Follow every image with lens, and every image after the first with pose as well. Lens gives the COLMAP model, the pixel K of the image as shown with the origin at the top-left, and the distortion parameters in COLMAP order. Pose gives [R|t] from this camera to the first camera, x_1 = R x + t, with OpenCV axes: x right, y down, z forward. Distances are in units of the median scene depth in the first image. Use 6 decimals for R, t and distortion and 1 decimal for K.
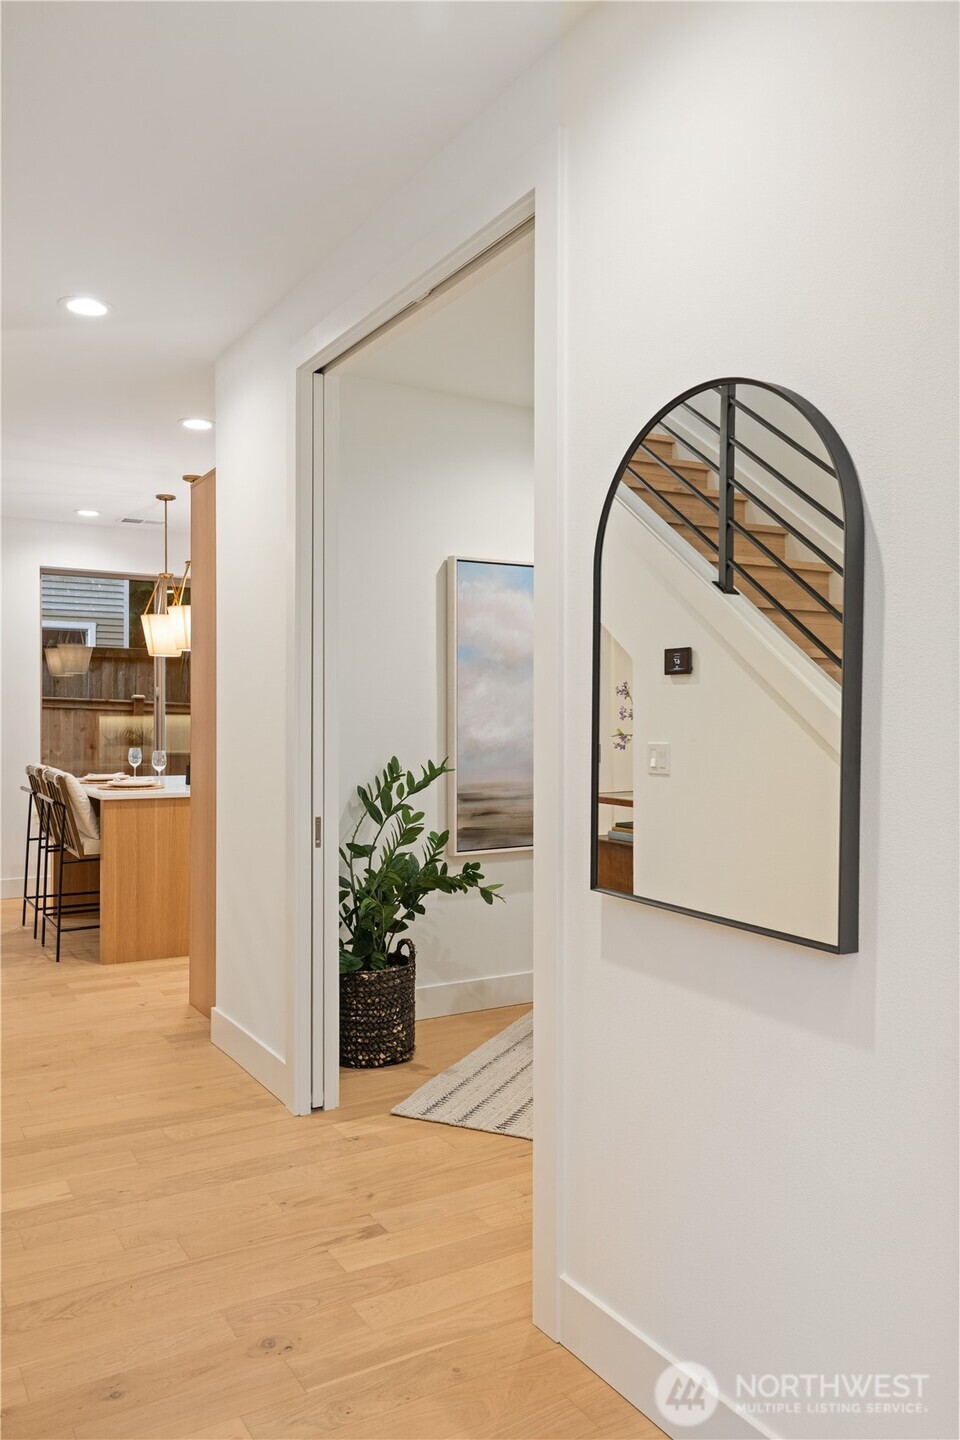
lens RADIAL K [[1084.2, 0, 481.8], [0, 1084.2, 722.8], [0, 0, 1]] dist [-0.005580, -0.000797]
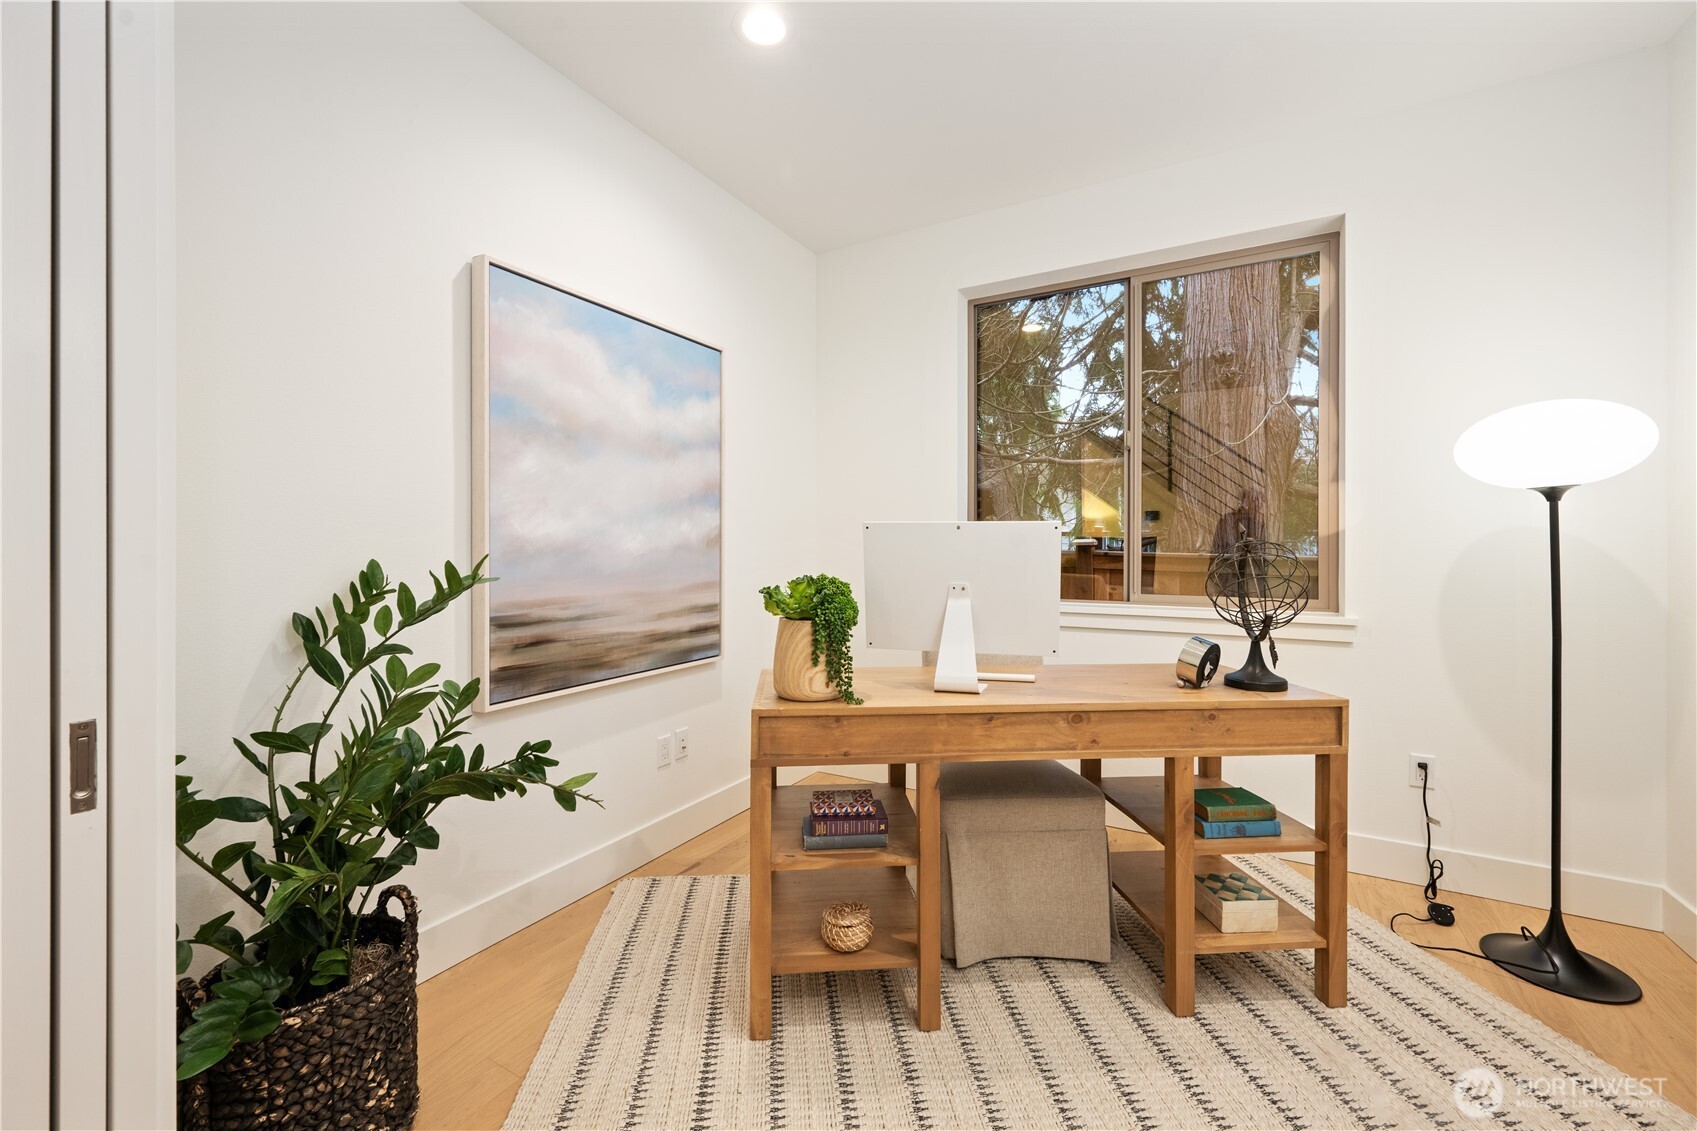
lens RADIAL K [[680.1, 0, 848.5], [0, 680.1, 550.8], [0, 0, 1]] dist [-0.004575, -0.000035]
pose [[0.871558, -0.001685, 0.490289, -0.038958], [0.003674, 0.999988, -0.003094, 0.029883], [-0.490278, 0.004498, 0.871555, 0.590290]]
